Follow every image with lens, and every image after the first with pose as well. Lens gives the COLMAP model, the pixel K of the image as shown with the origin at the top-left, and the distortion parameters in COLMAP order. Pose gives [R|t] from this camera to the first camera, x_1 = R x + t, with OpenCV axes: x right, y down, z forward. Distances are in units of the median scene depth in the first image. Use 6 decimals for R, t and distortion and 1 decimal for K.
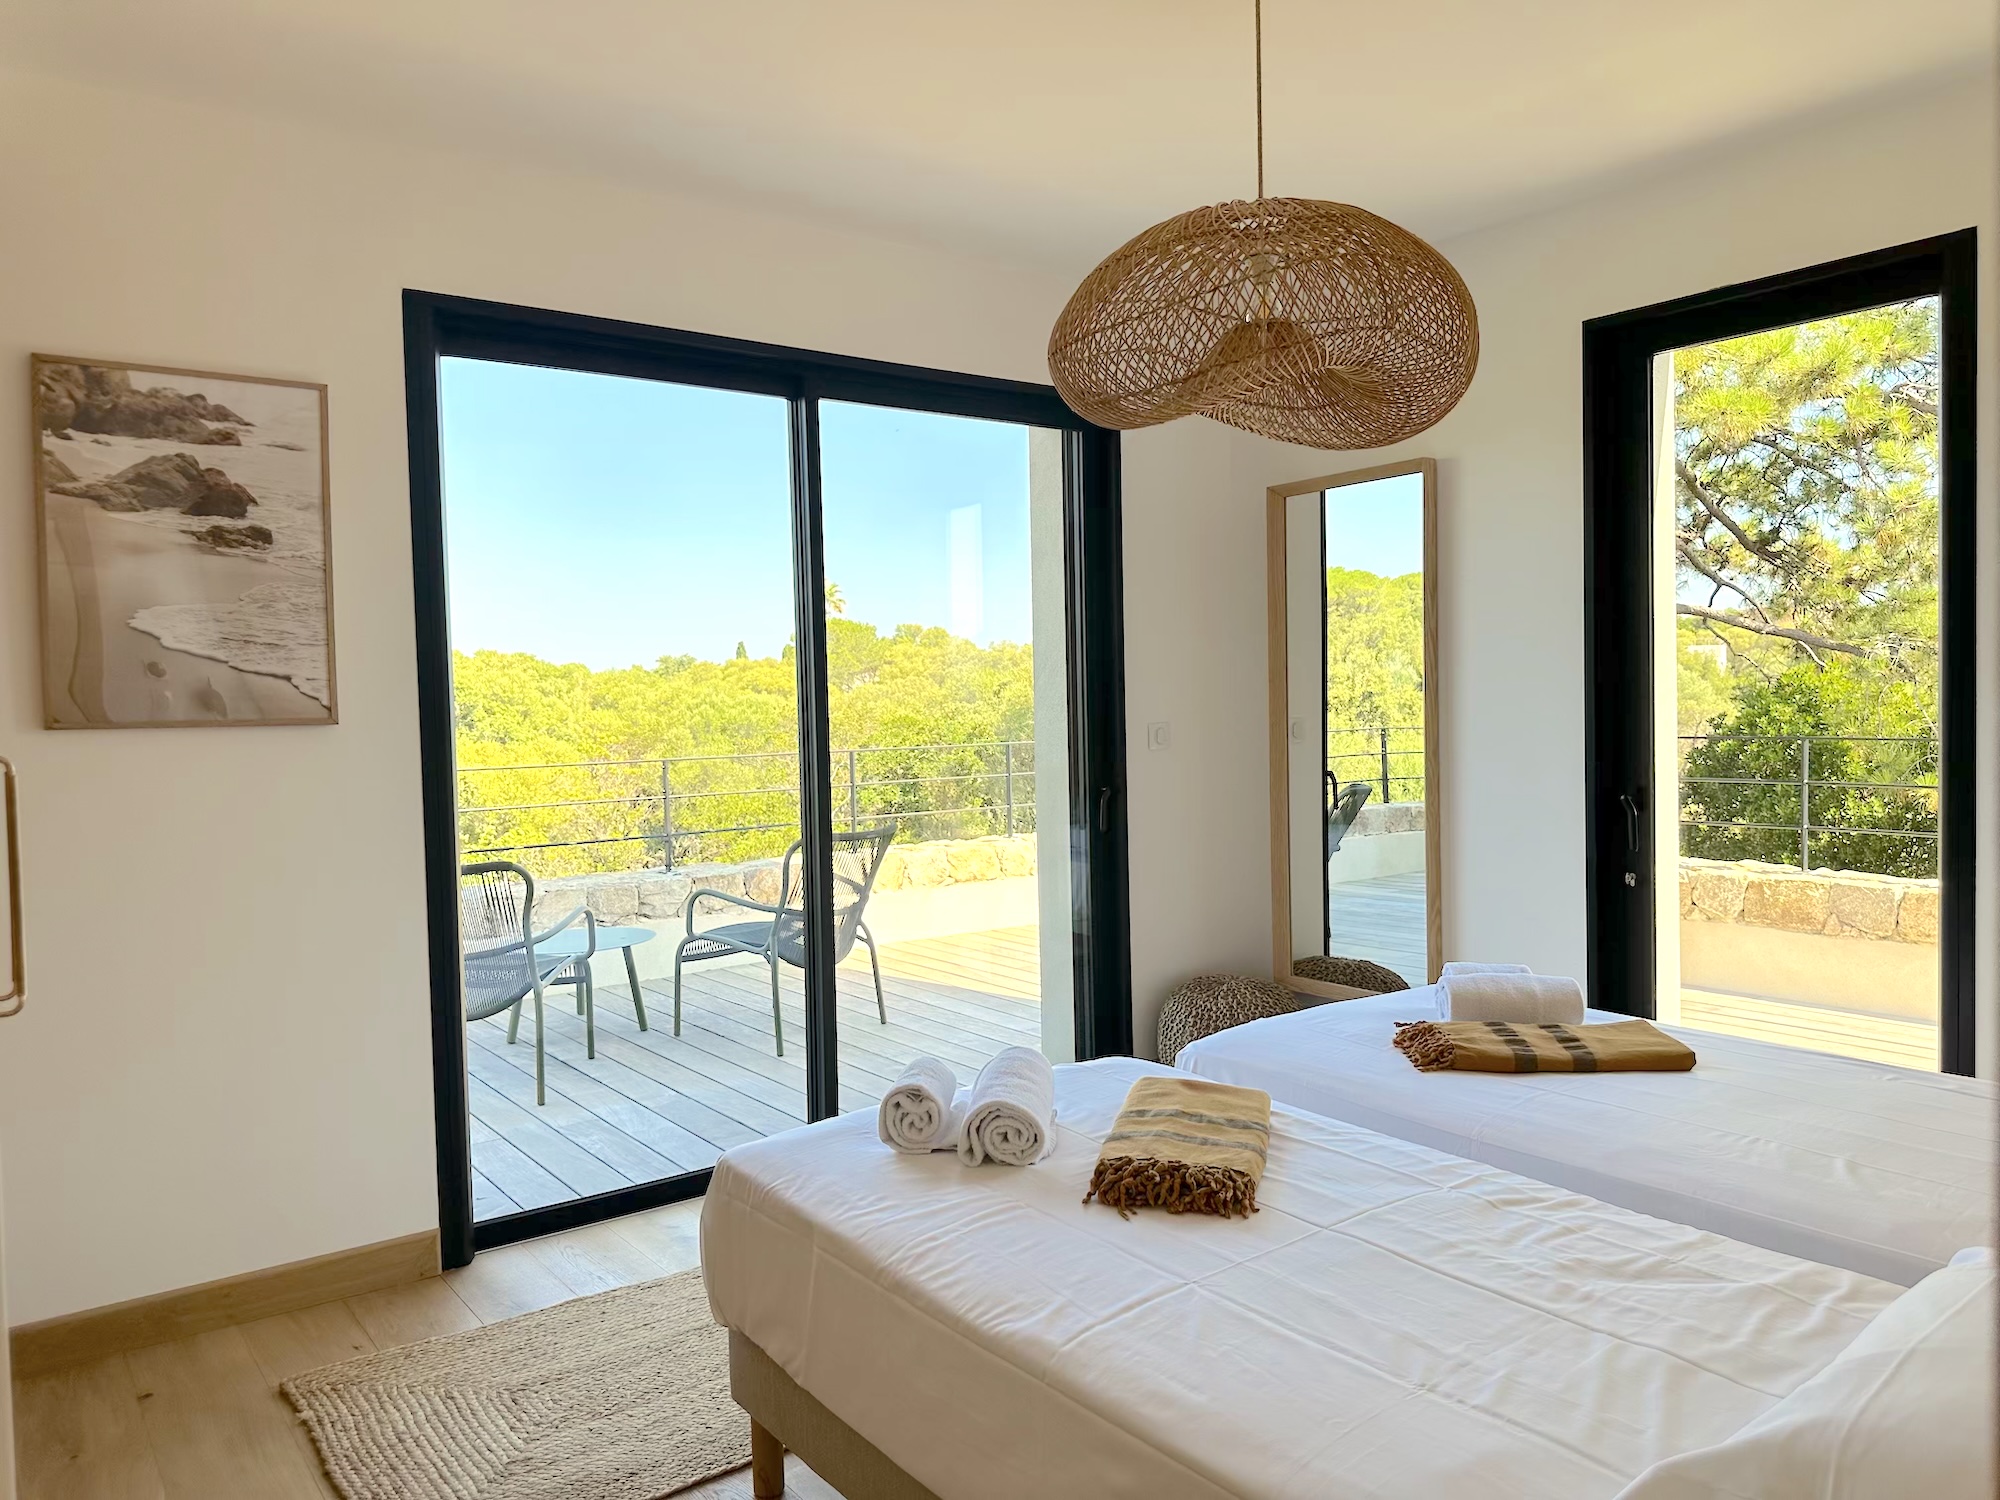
lens RADIAL K [[1397.6, 0, 1003.7], [0, 1397.6, 749.9], [0, 0, 1]] dist [0.060820, -0.069695]
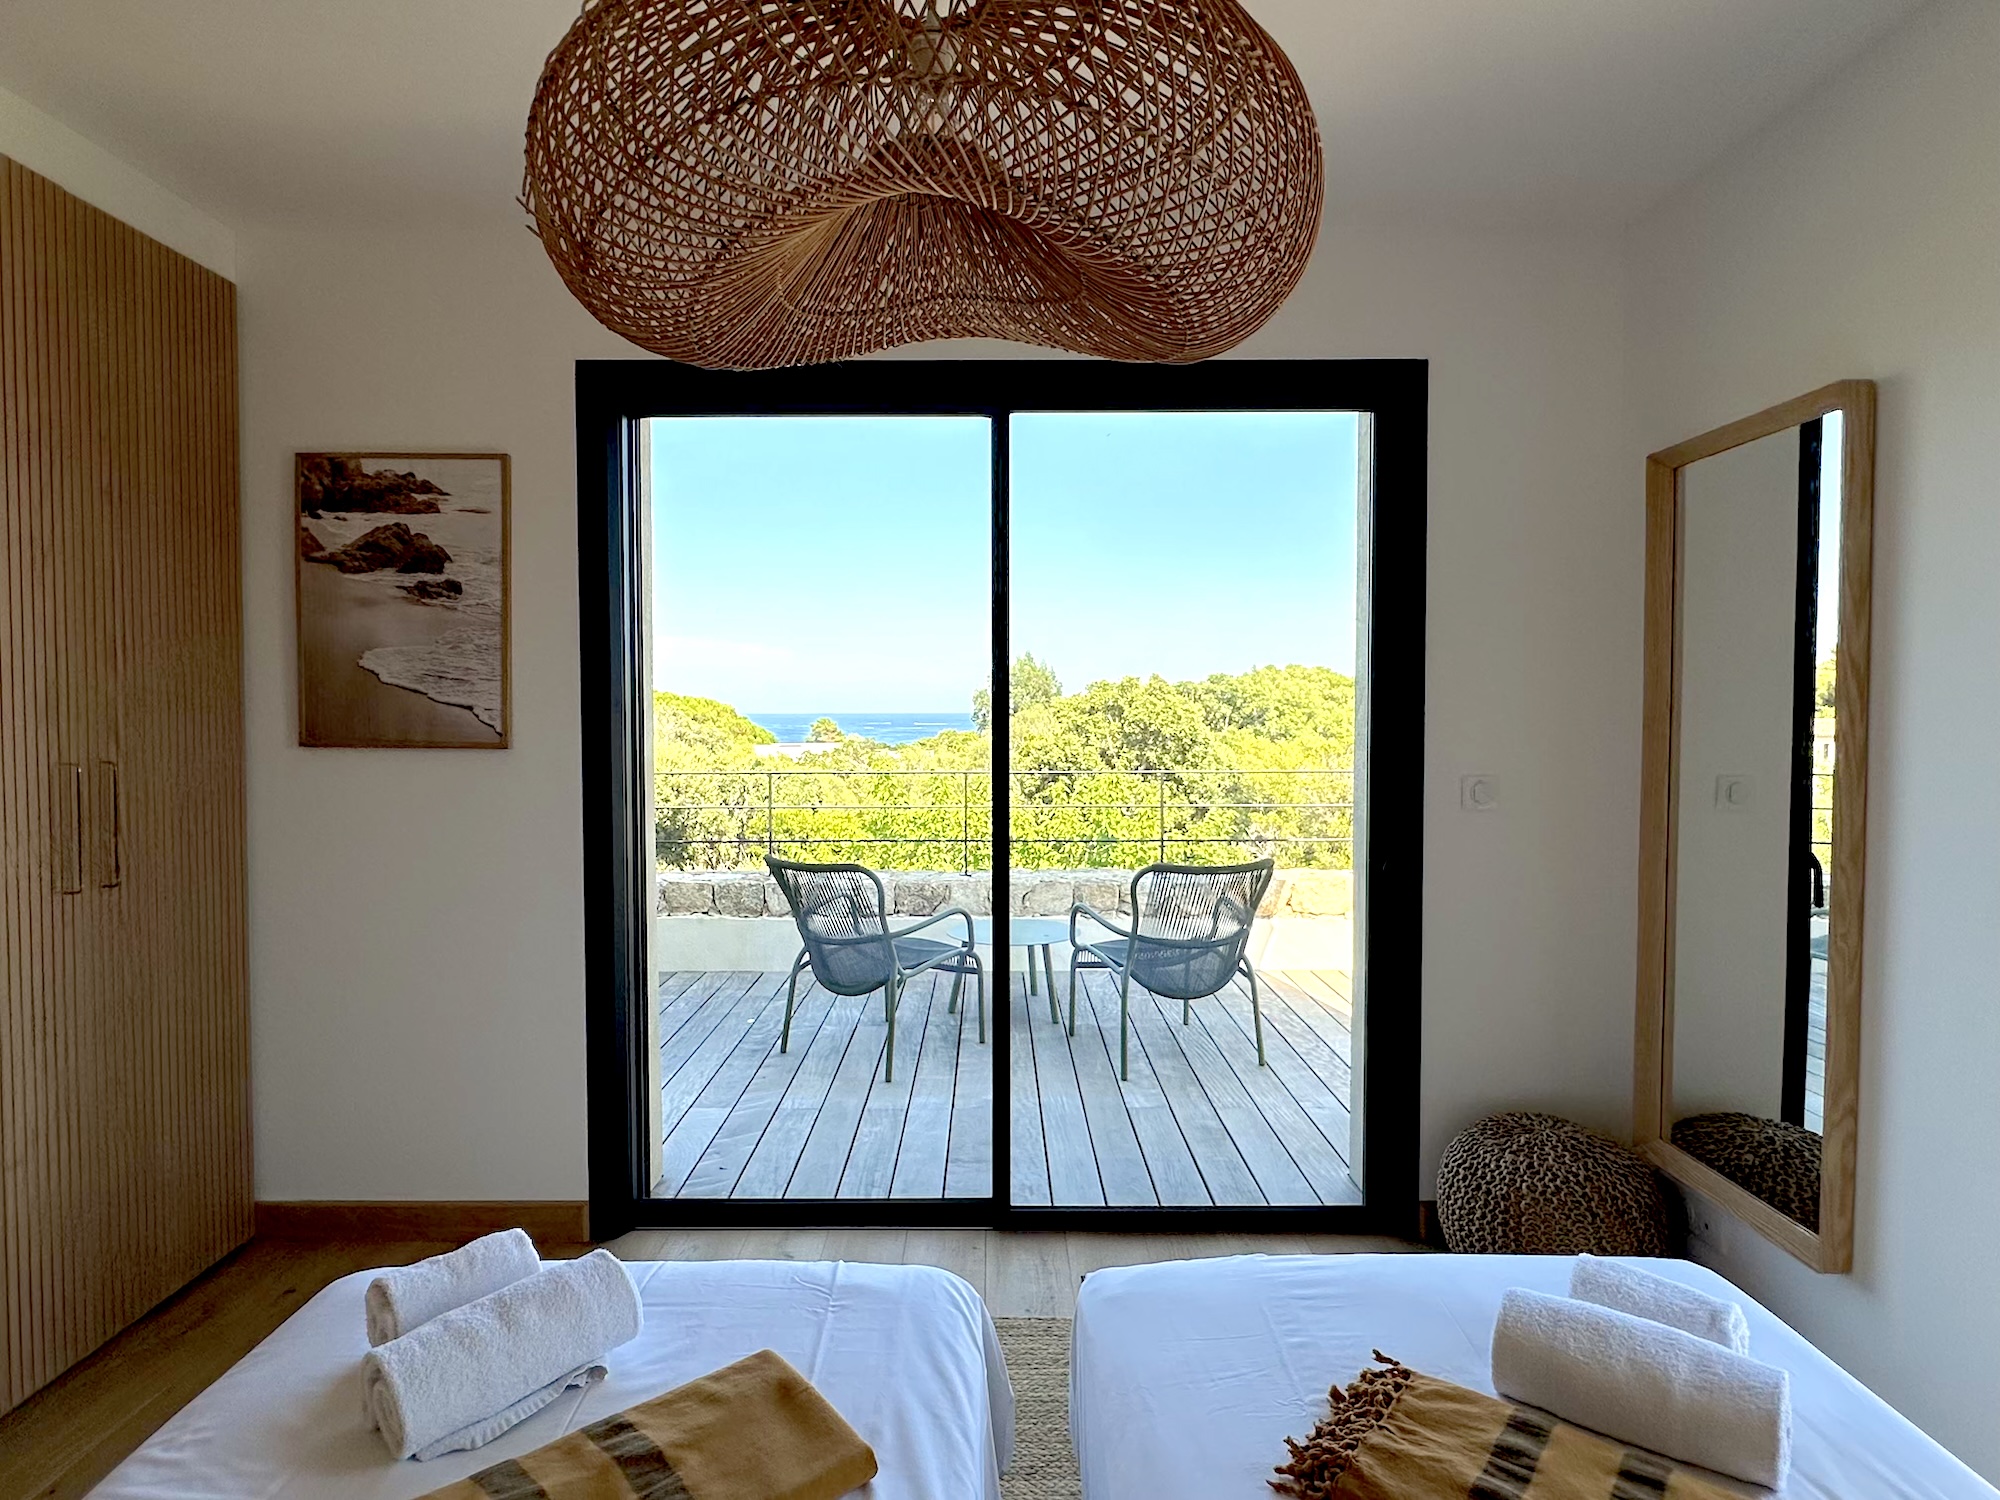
lens RADIAL K [[1114.7, 0, 989.1], [0, 1114.7, 752.0], [0, 0, 1]] dist [0.003577, 0.000320]
pose [[0.806182, 0.047053, -0.589793, 0.399556], [-0.042172, 0.998867, 0.022044, -0.054683], [0.590163, 0.007101, 0.807253, 0.521864]]
